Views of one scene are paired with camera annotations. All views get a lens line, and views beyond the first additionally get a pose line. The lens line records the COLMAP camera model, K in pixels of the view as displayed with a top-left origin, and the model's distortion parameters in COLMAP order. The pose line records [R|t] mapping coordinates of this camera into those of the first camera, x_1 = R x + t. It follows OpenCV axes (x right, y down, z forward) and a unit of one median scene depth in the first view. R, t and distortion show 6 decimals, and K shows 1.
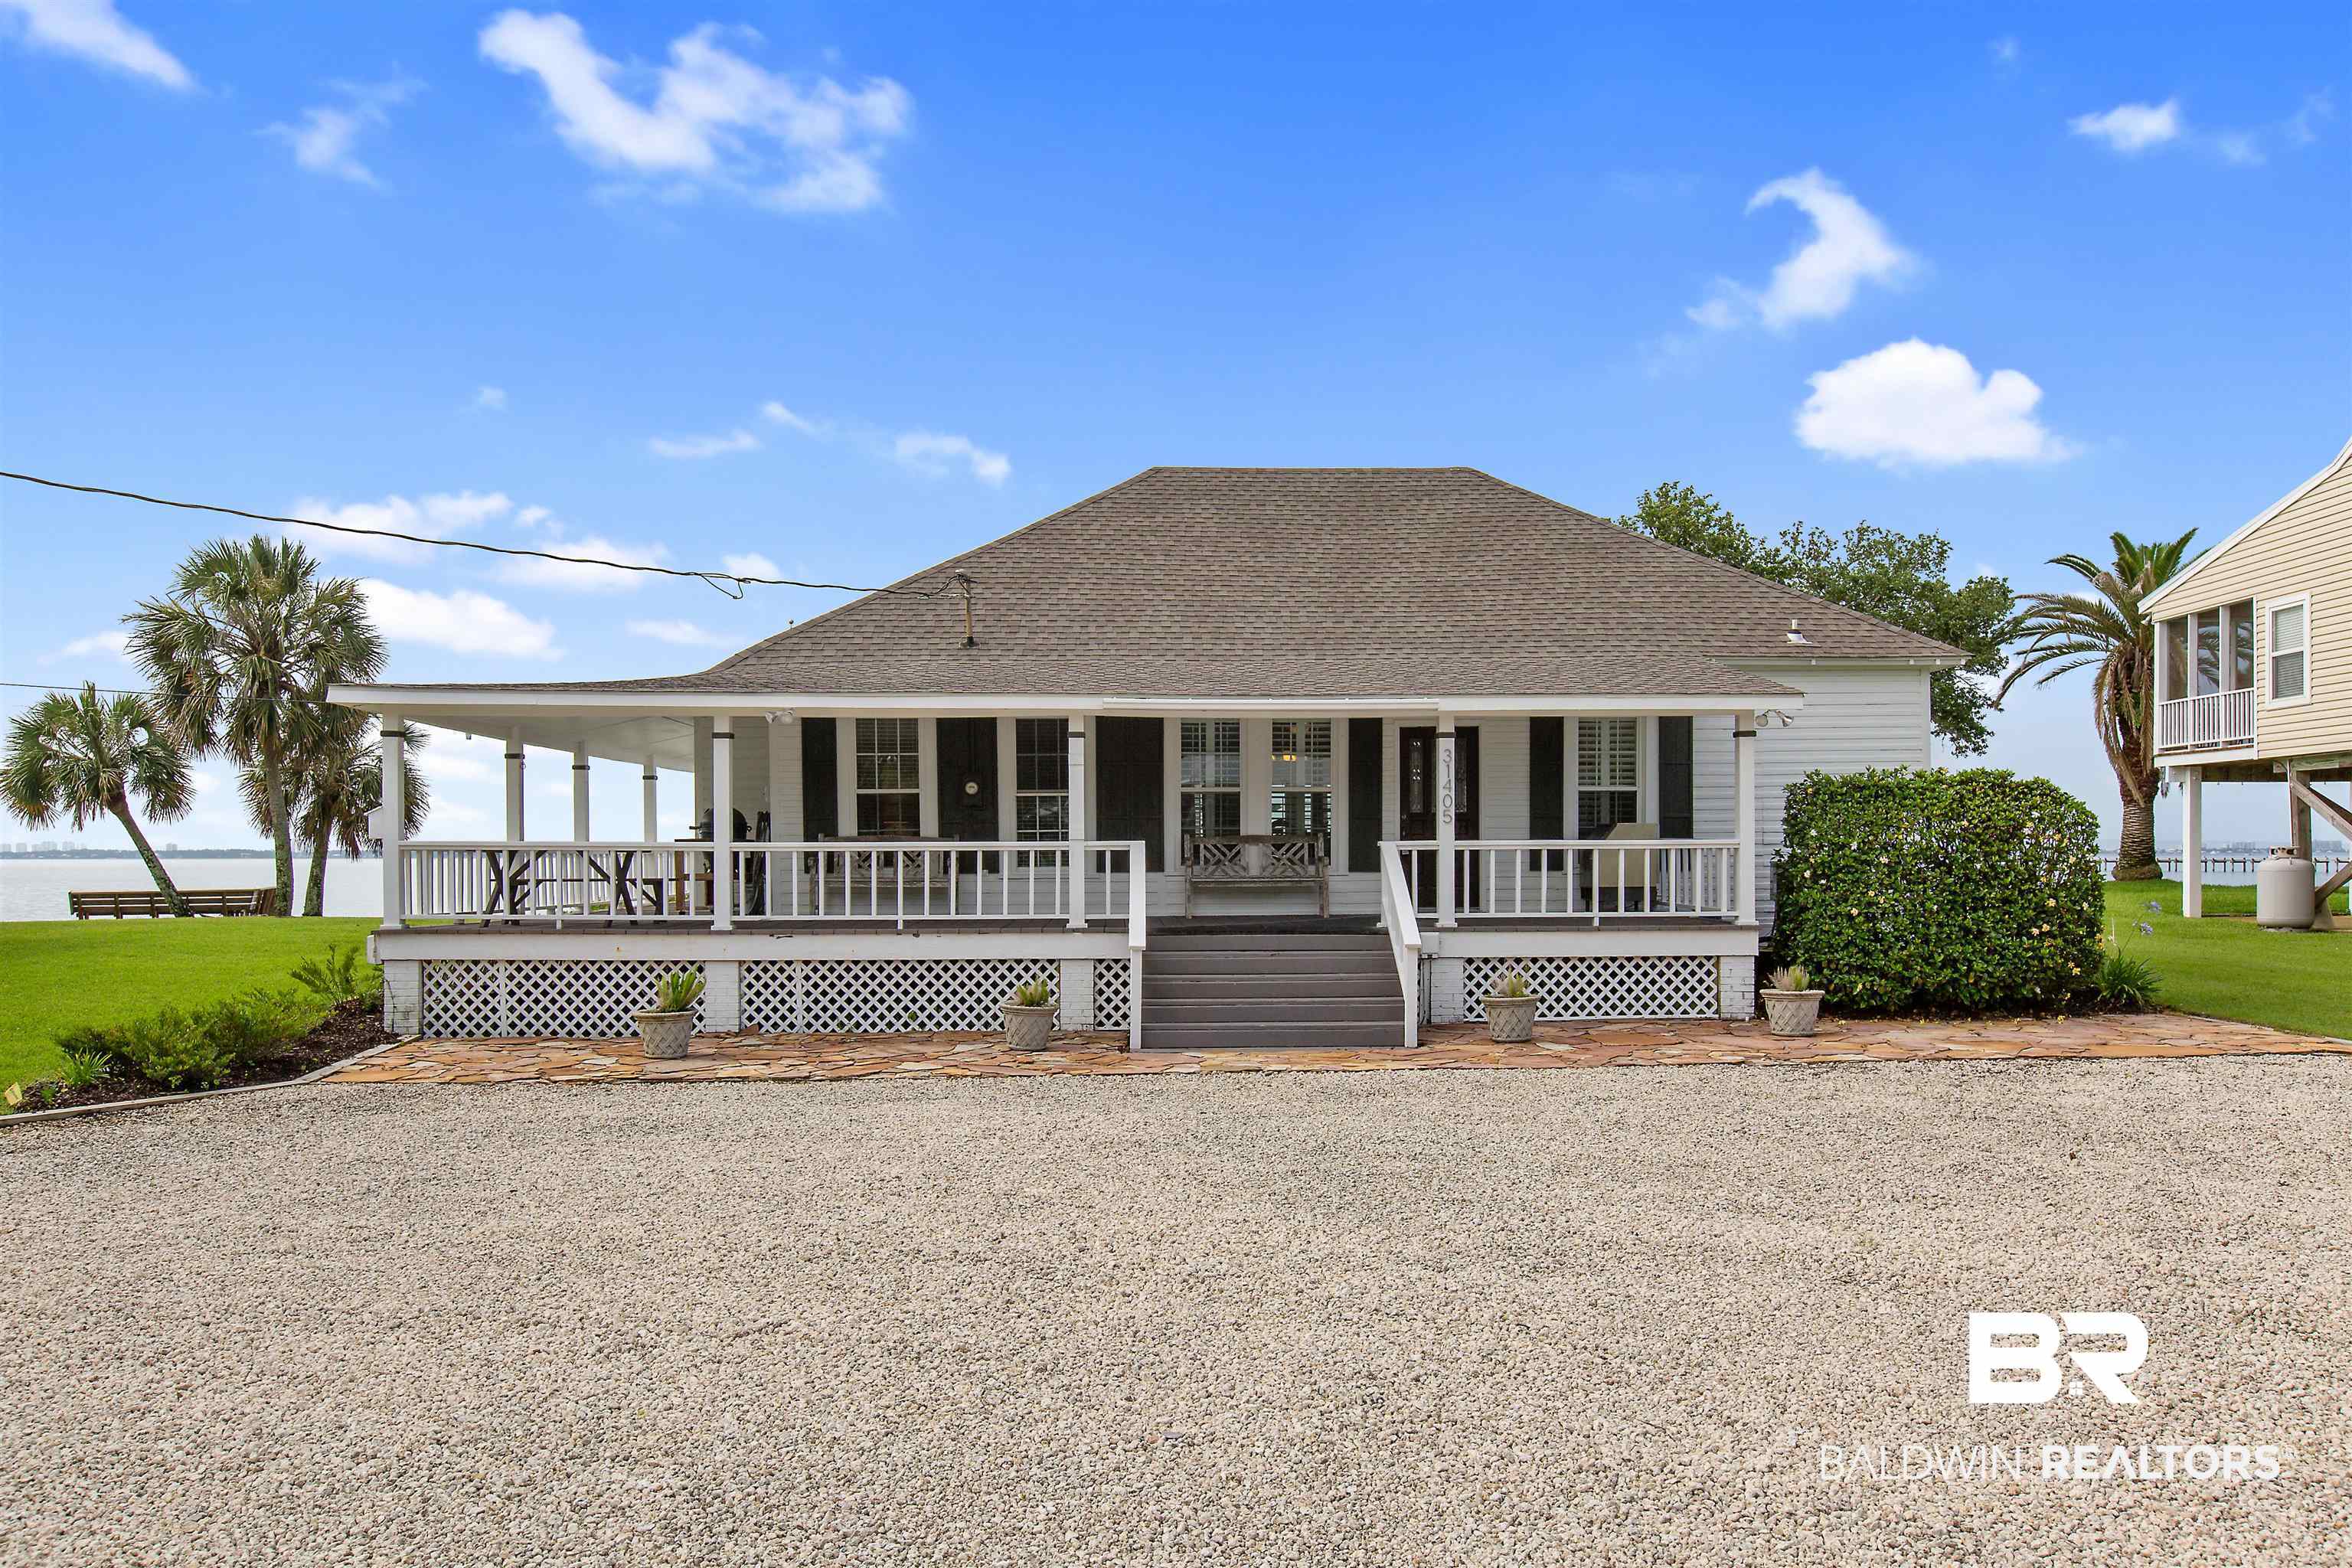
lens RADIAL K [[1657.0, 0, 1175.2], [0, 1657.0, 801.7], [0, 0, 1]] dist [0.000943, -0.004089]
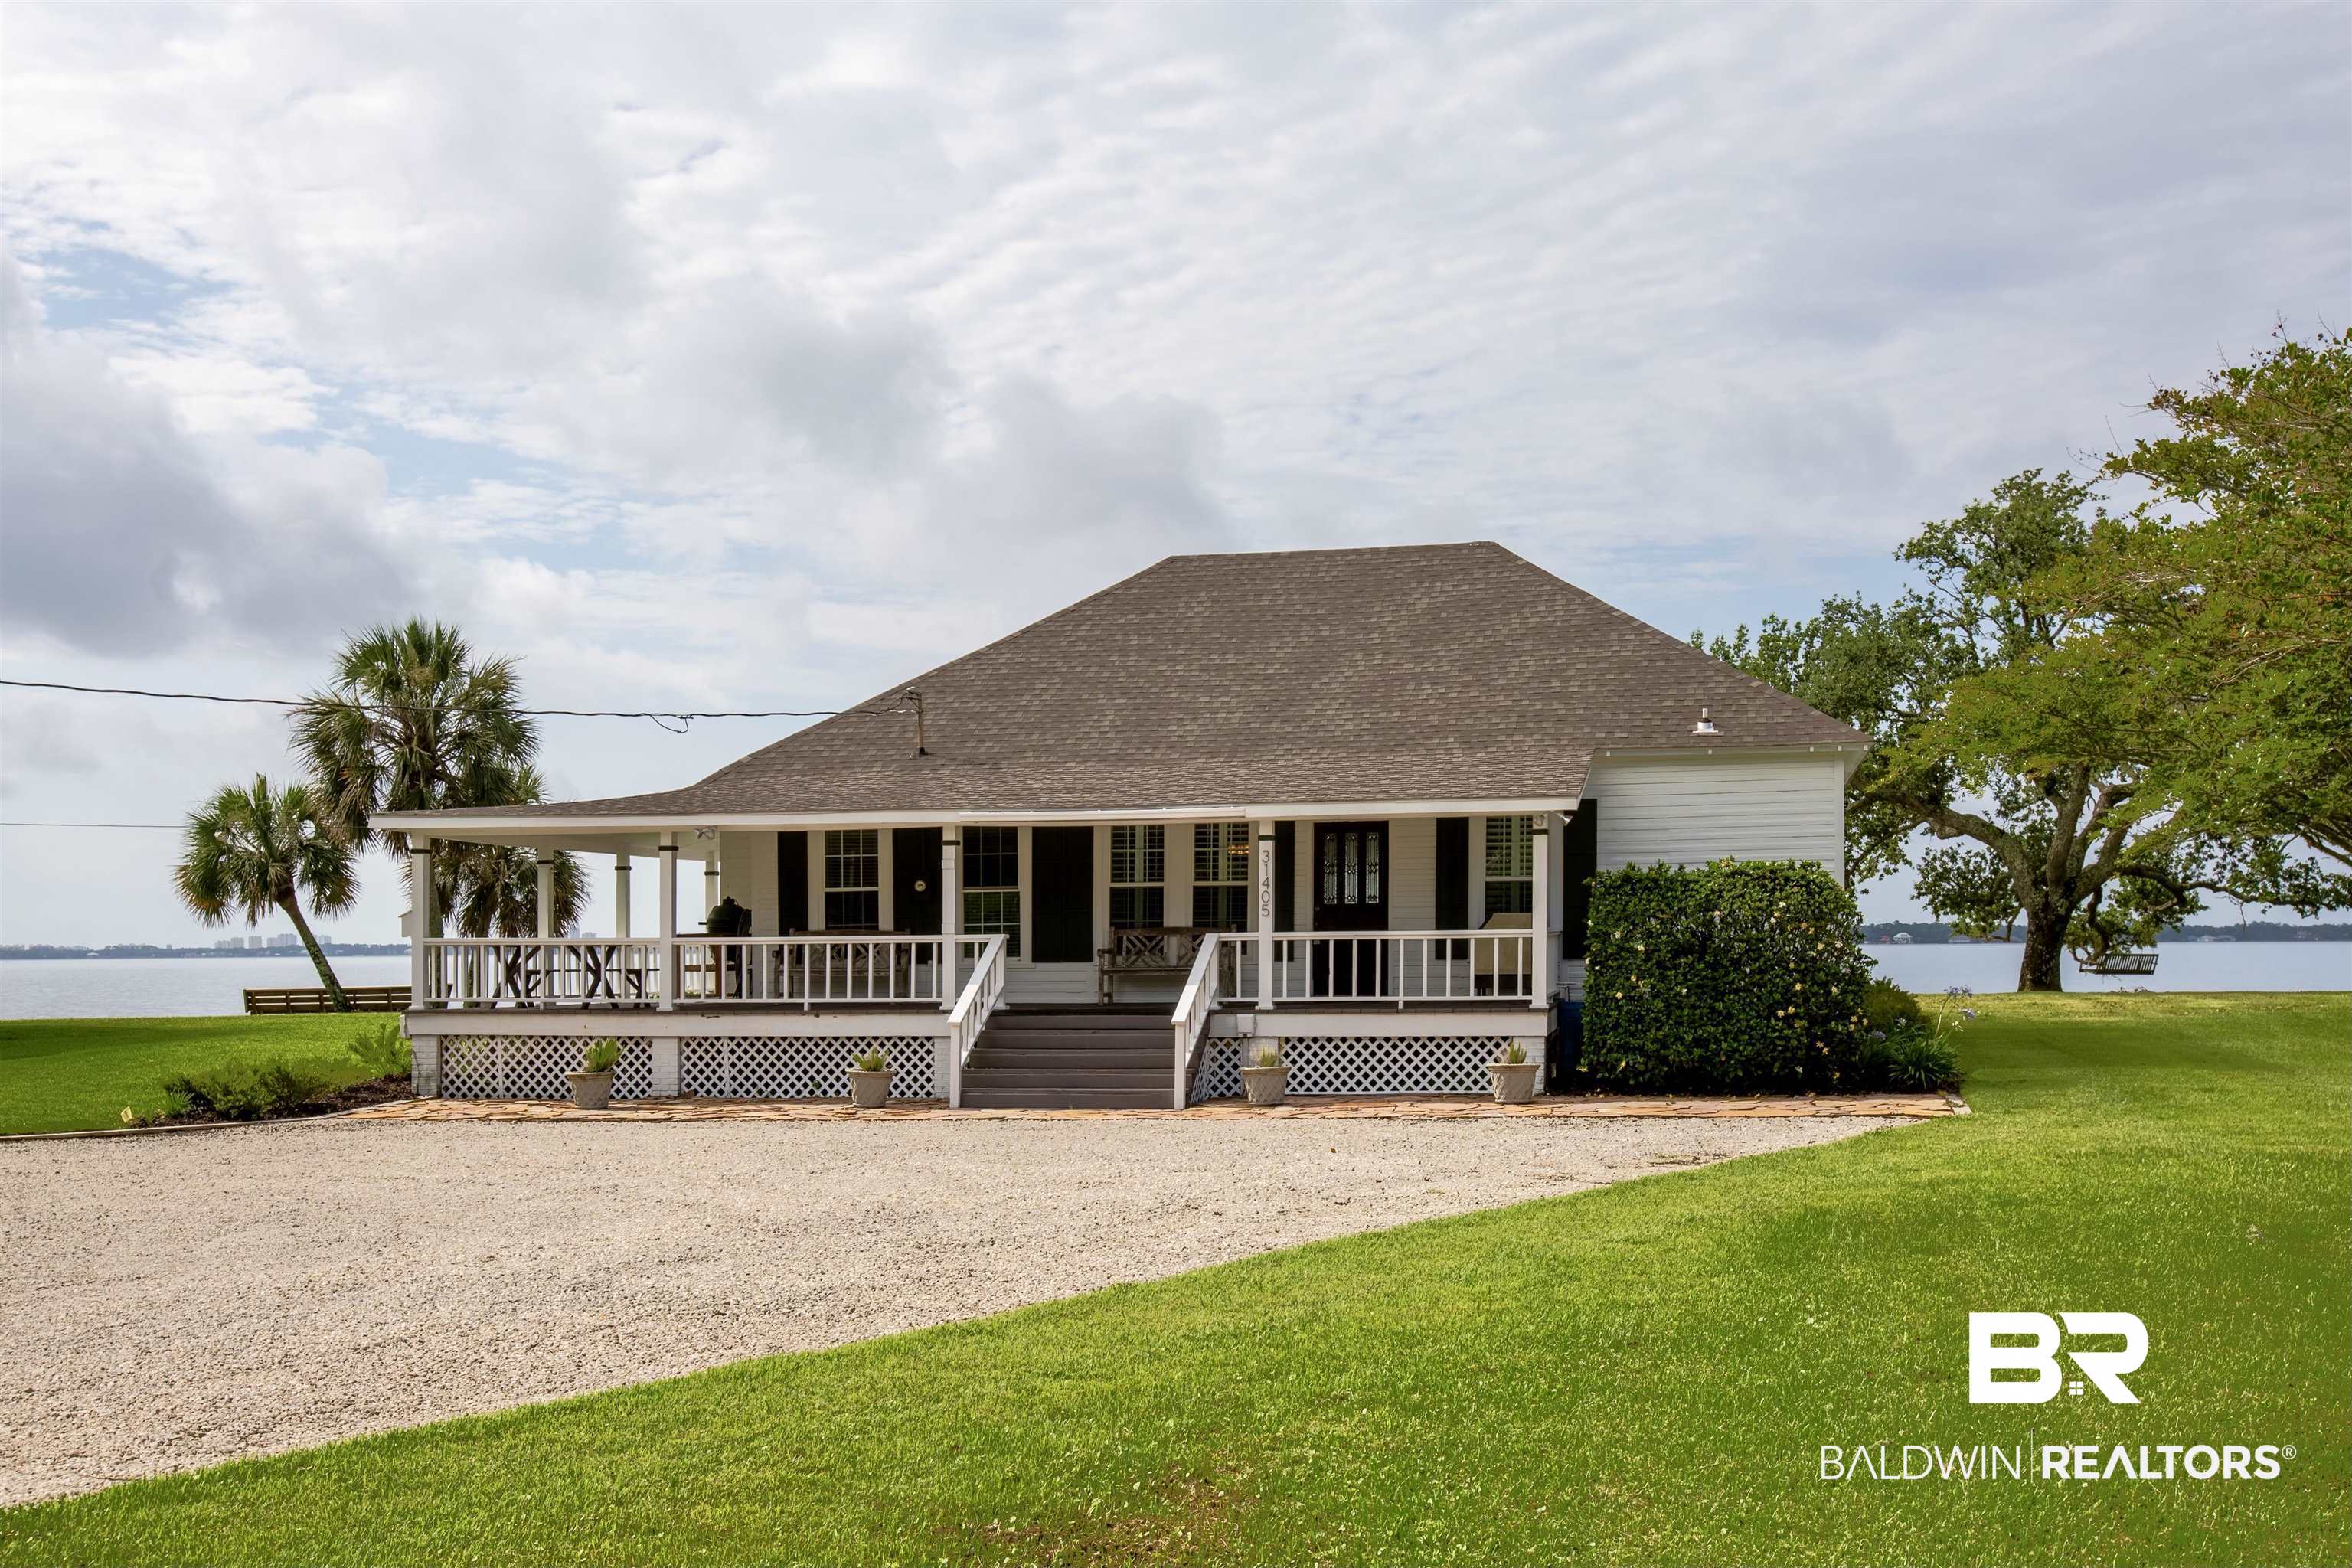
lens RADIAL K [[2411.7, 0, 1176.0], [0, 2411.7, 784.0], [0, 0, 1]] dist [-0.004300, 0.107944]
pose [[0.970374, -0.021332, -0.240662, 0.425160], [0.012965, 0.999257, -0.036296, -0.015599], [0.241258, 0.032100, 0.969930, -0.509450]]
